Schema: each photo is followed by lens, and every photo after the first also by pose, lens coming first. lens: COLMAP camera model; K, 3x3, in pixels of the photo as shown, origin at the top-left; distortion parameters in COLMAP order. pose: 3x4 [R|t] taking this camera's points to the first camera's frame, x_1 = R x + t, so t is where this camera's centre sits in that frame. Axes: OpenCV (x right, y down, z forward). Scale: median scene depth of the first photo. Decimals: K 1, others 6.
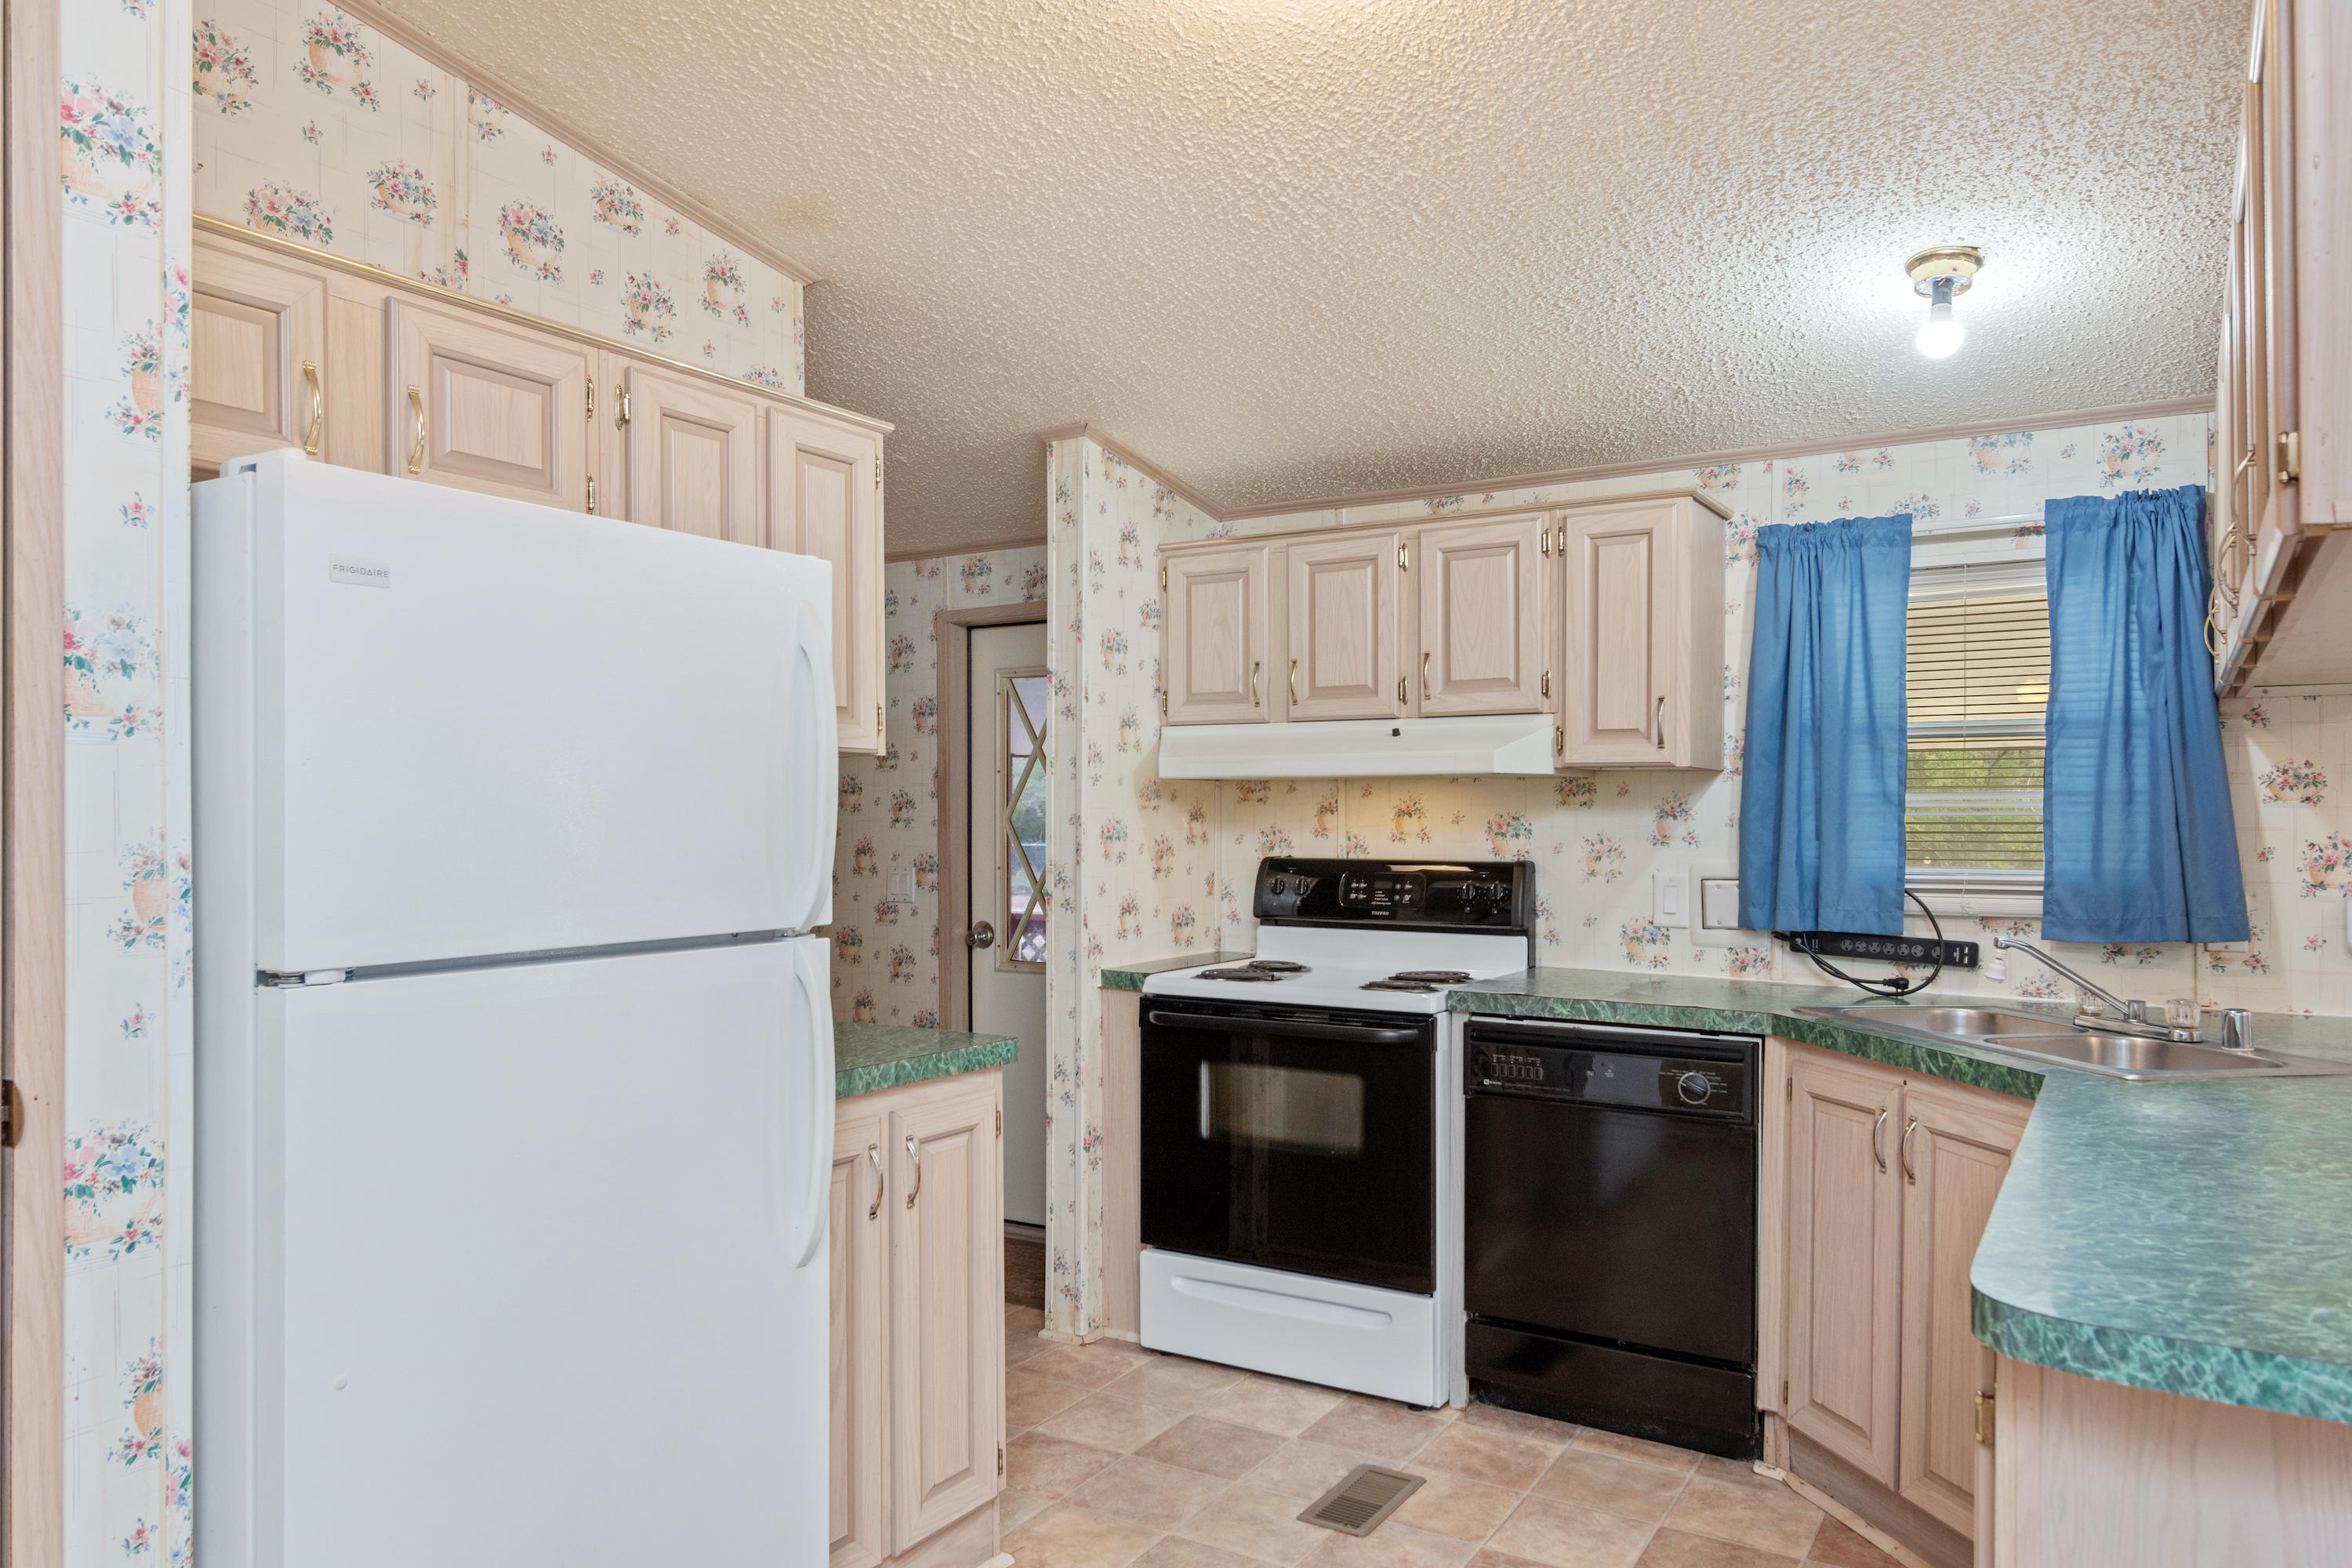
lens RADIAL K [[1527.9, 0, 1186.1], [0, 1527.9, 818.4], [0, 0, 1]] dist [0.000309, -0.000739]
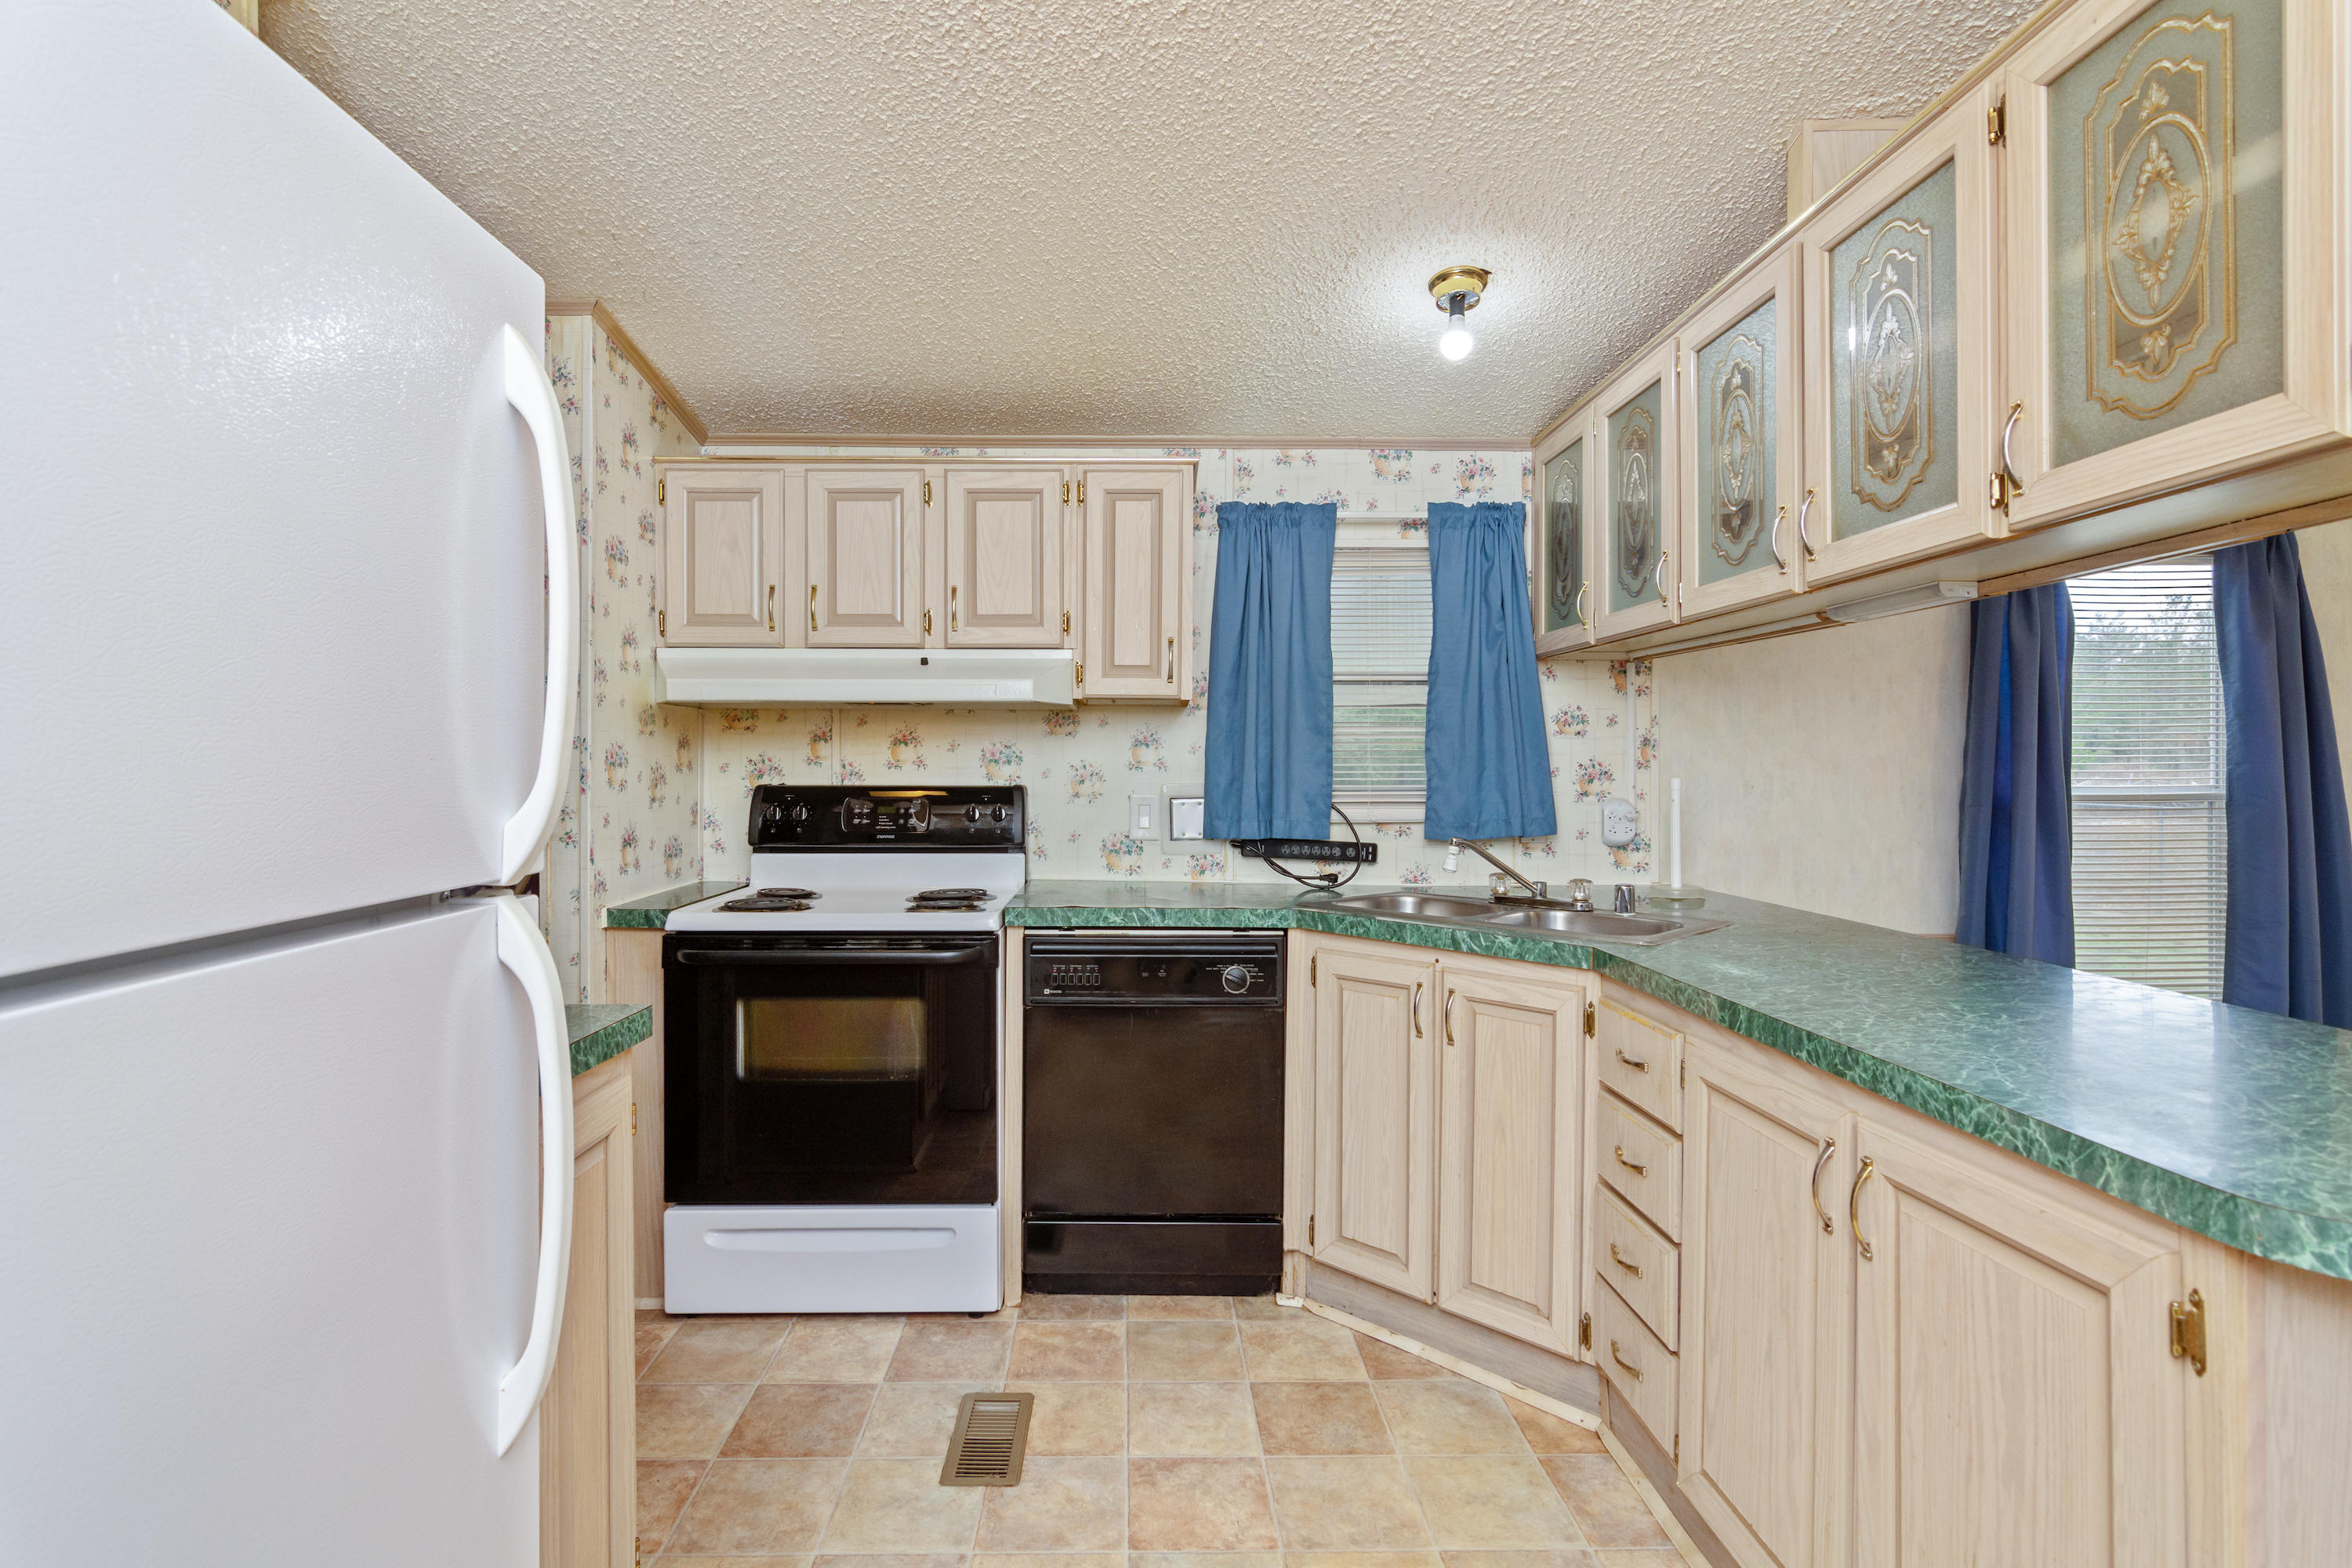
lens RADIAL K [[1127.9, 0, 1100.8], [0, 1127.9, 768.5], [0, 0, 1]] dist [-0.001560, 0.000207]
pose [[0.854458, -0.001879, 0.519517, -0.163301], [0.001237, 0.999998, 0.001582, 0.015850], [-0.519519, -0.000709, 0.854459, 0.292788]]
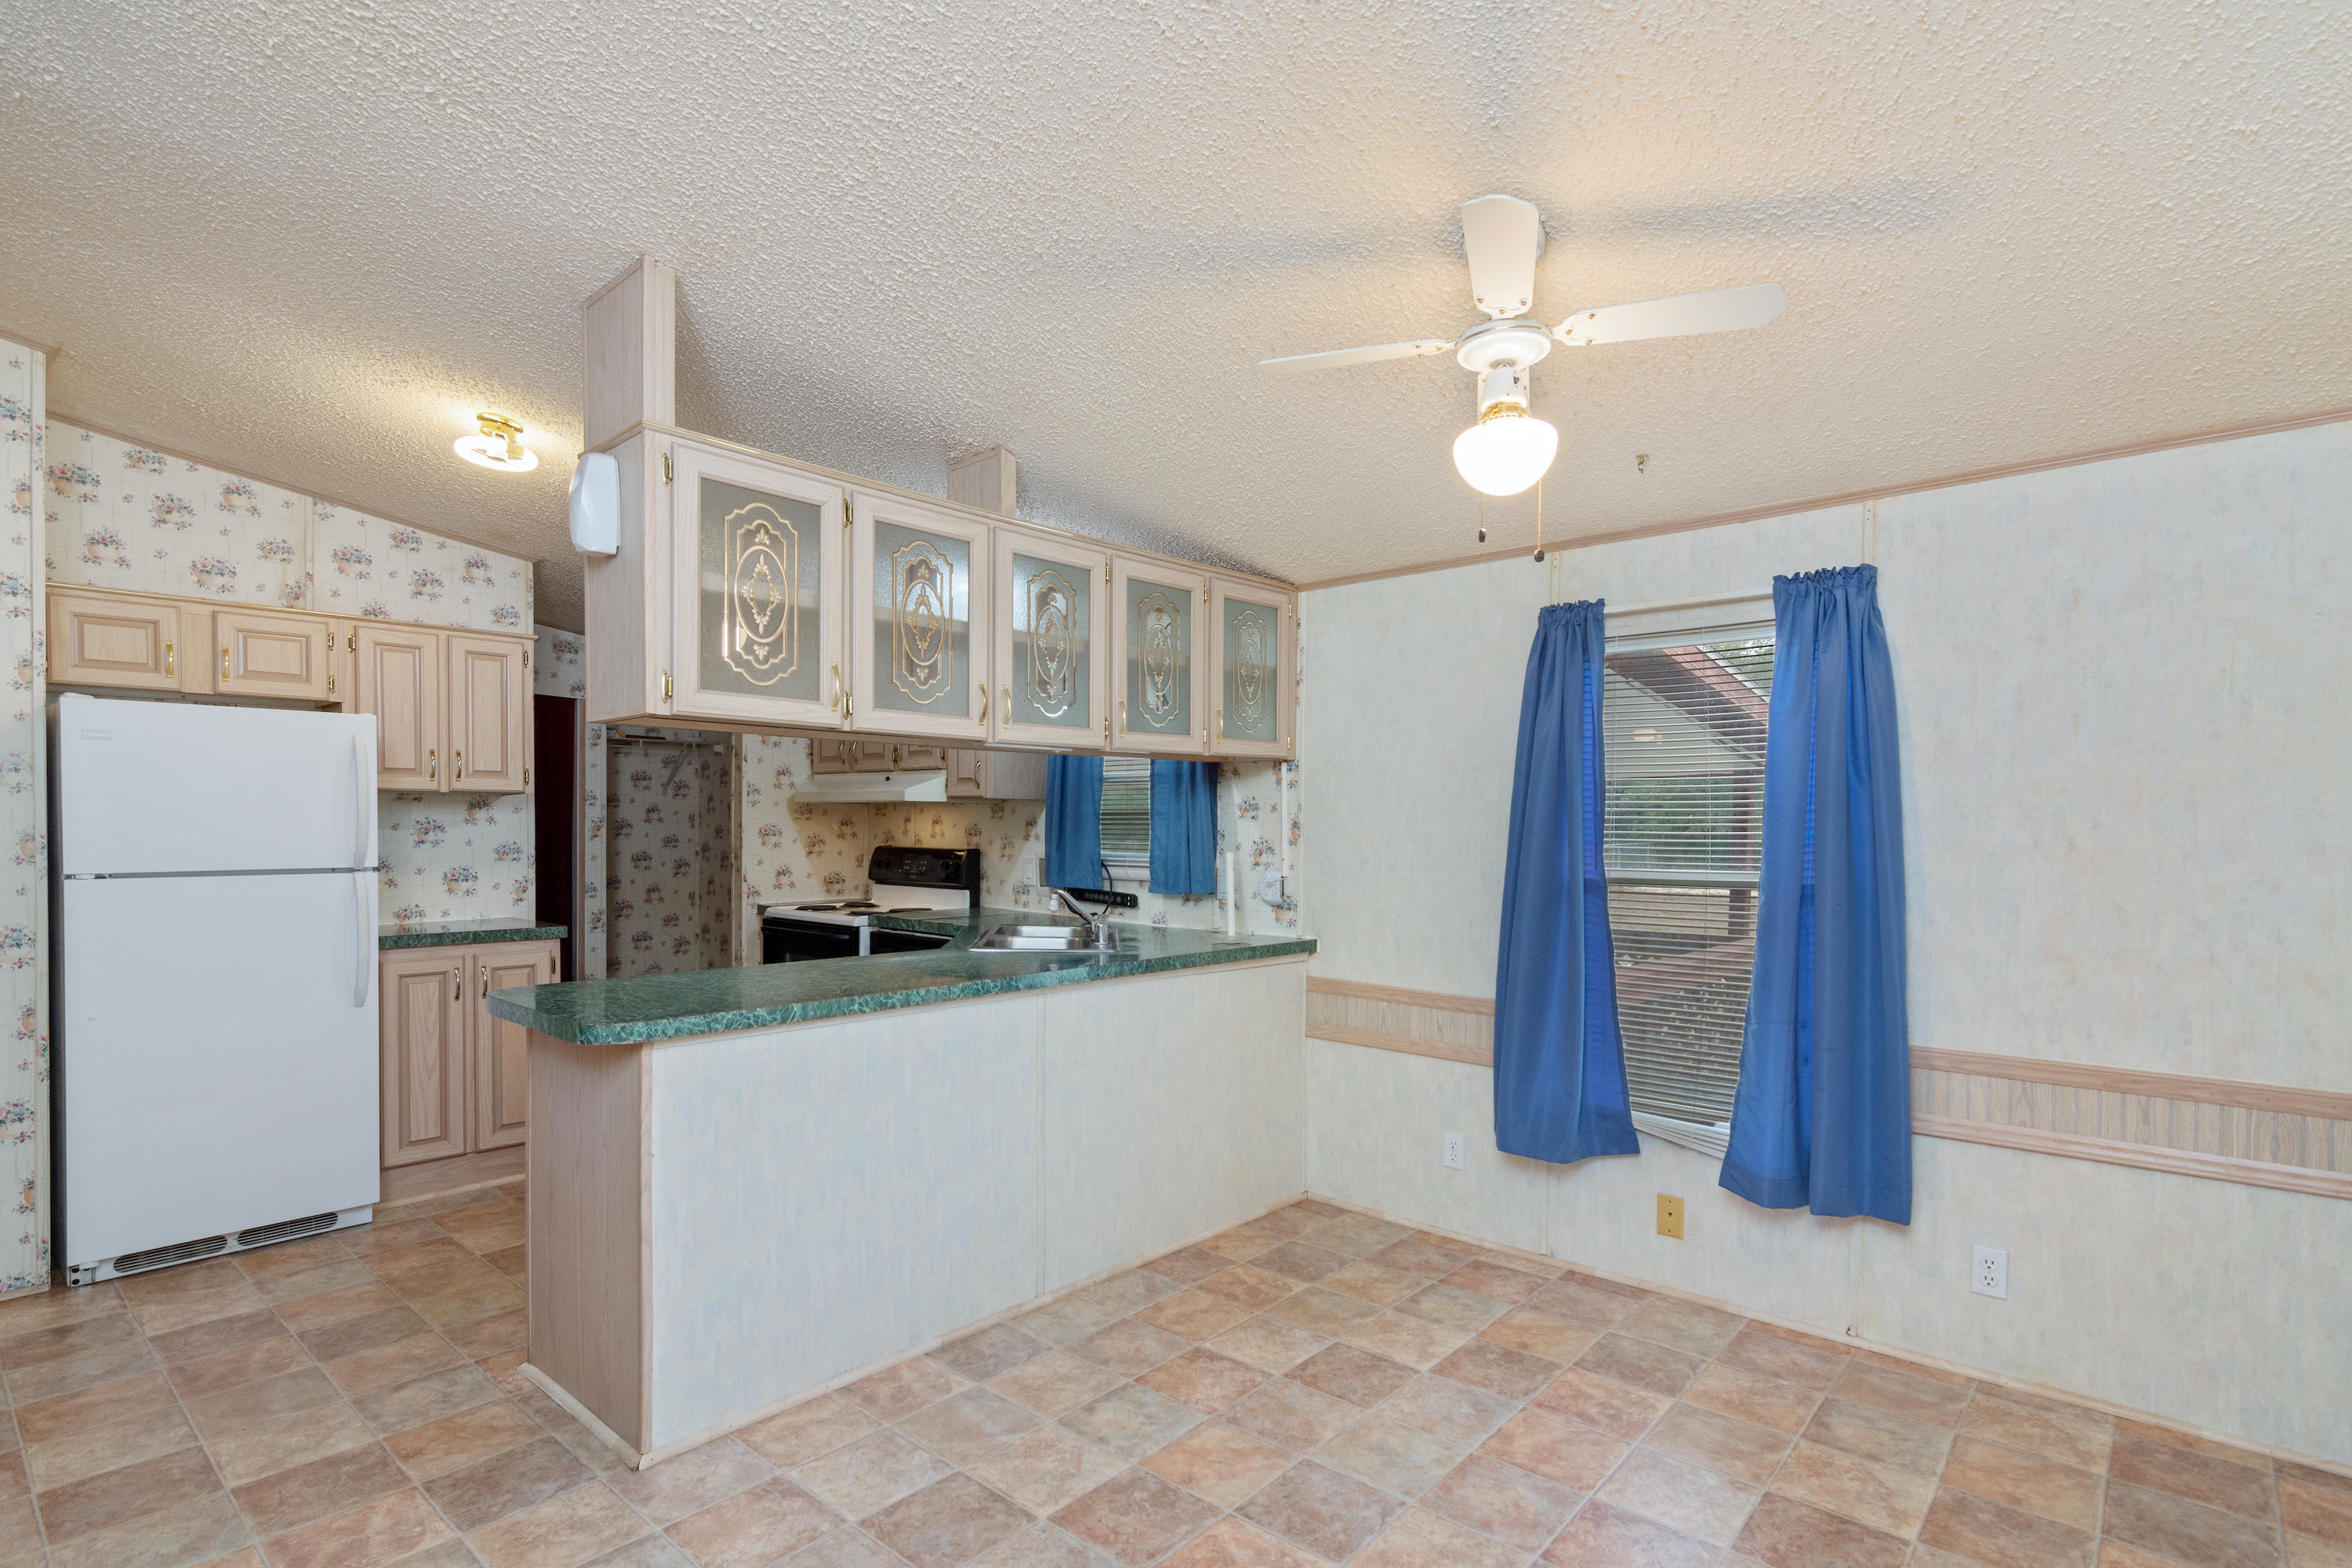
lens RADIAL K [[1203.3, 0, 1274.1], [0, 1203.3, 844.6], [0, 0, 1]] dist [0.003940, 0.002564]
pose [[0.985547, 0.008816, -0.169173, 0.876684], [-0.006072, 0.999842, 0.016730, -0.003459], [0.169294, -0.015461, 0.985444, -0.375360]]
